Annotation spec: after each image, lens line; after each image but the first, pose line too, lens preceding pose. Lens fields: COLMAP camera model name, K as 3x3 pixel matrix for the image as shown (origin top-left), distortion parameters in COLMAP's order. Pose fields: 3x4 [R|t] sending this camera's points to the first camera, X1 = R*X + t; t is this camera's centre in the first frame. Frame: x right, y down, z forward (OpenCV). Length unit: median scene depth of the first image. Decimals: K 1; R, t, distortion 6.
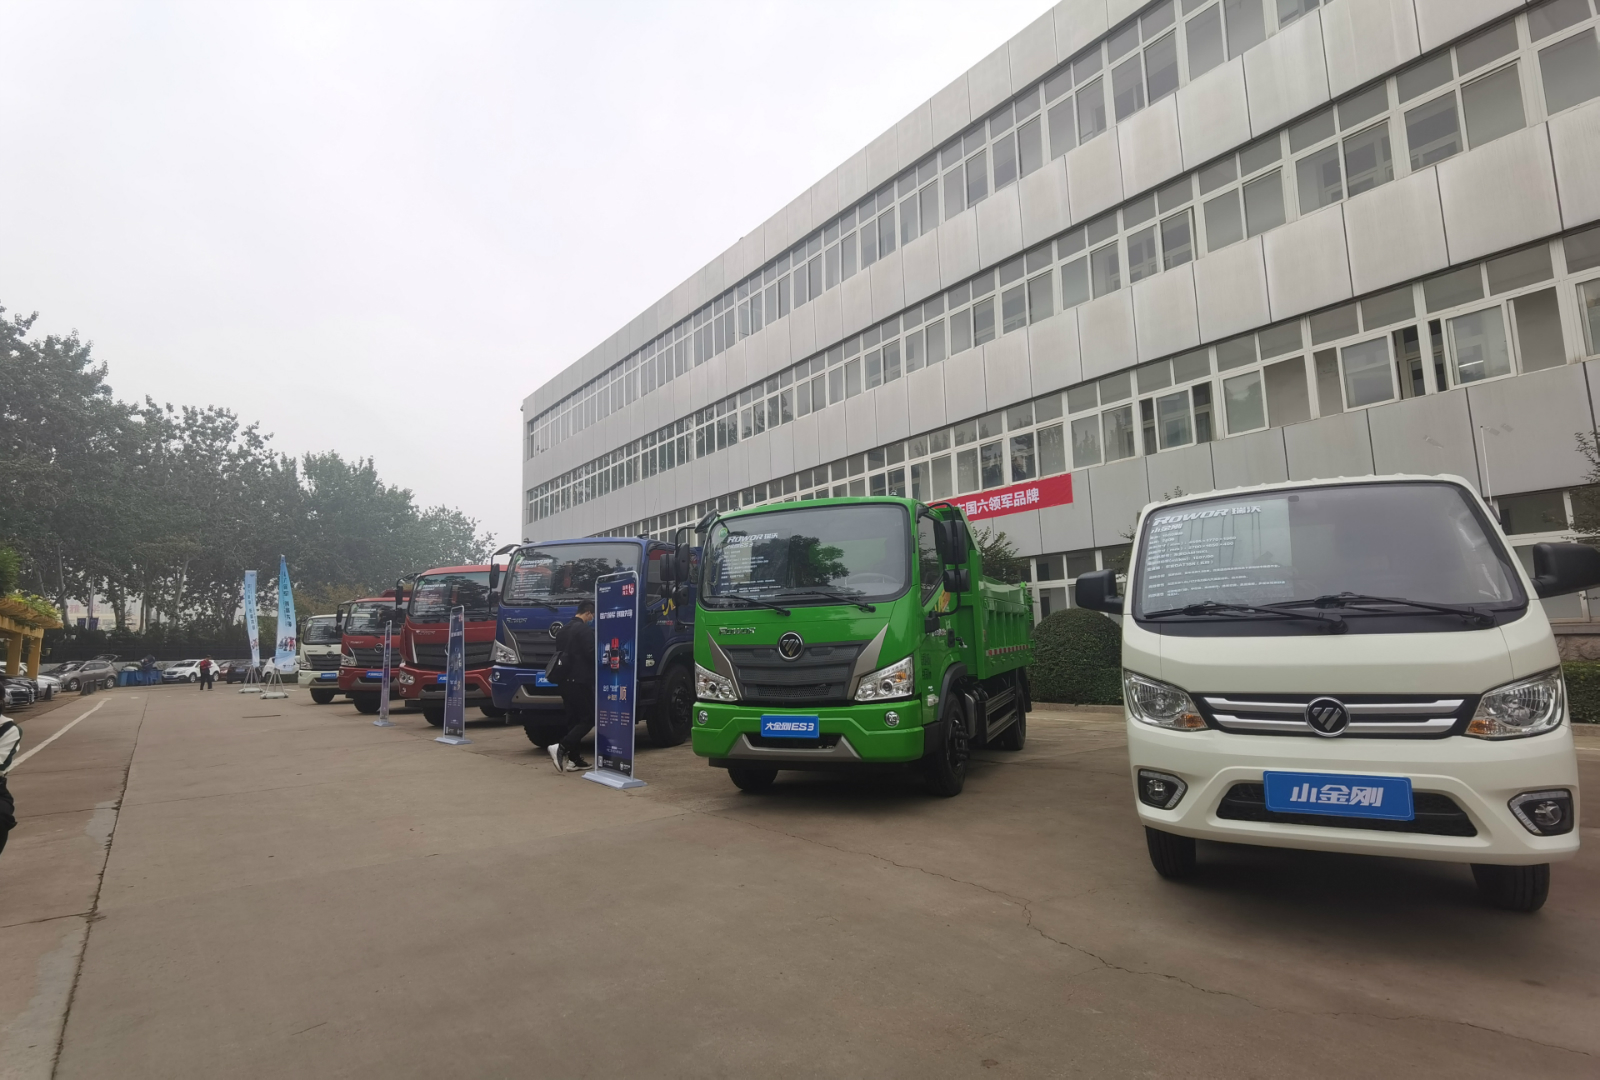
lens RADIAL K [[809.2, 0, 800.0], [0, 809.2, 540.0], [0, 0, 1]] dist [0.000051, 0.000012]
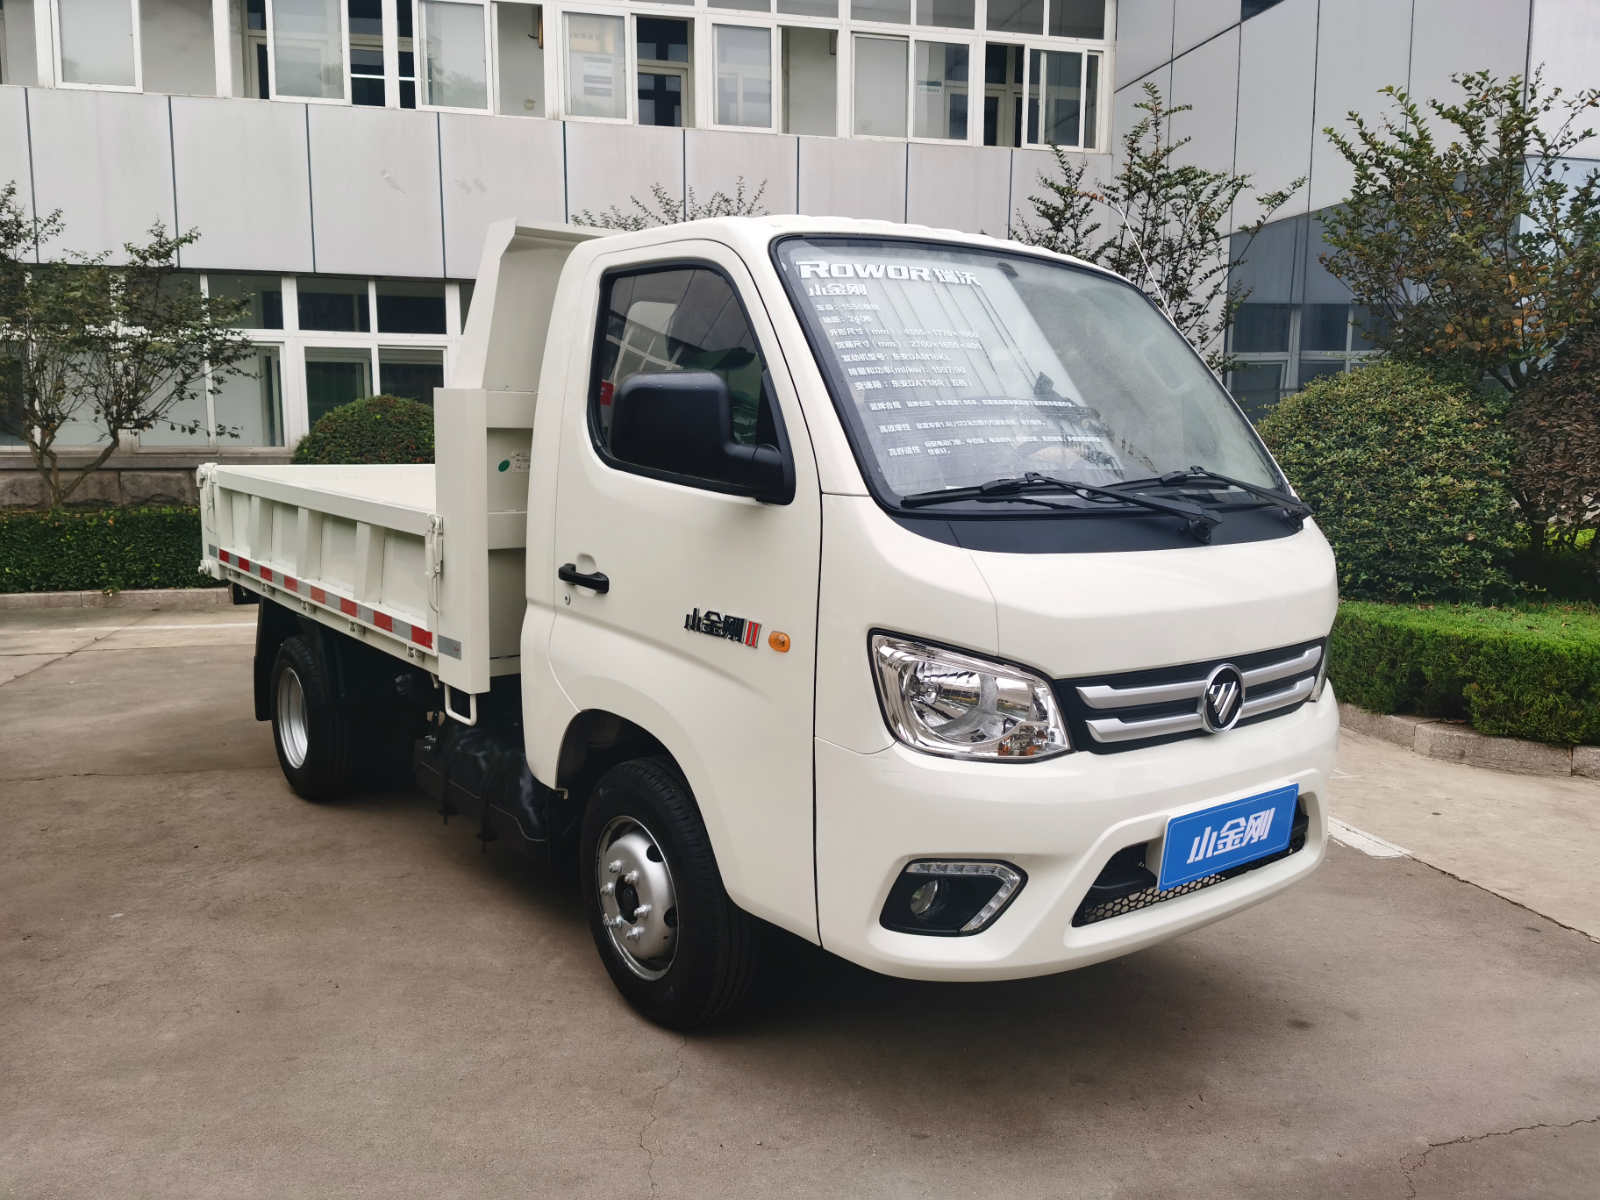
lens RADIAL K [[1232.4, 0, 800.0], [0, 1232.4, 600.0], [0, 0, 1]] dist [0.012004, -0.002441]
pose [[0.411719, -0.089218, 0.906933, -0.196712], [-0.131951, 0.978873, 0.156197, 0.058057], [-0.901707, -0.183980, 0.391248, 0.885031]]
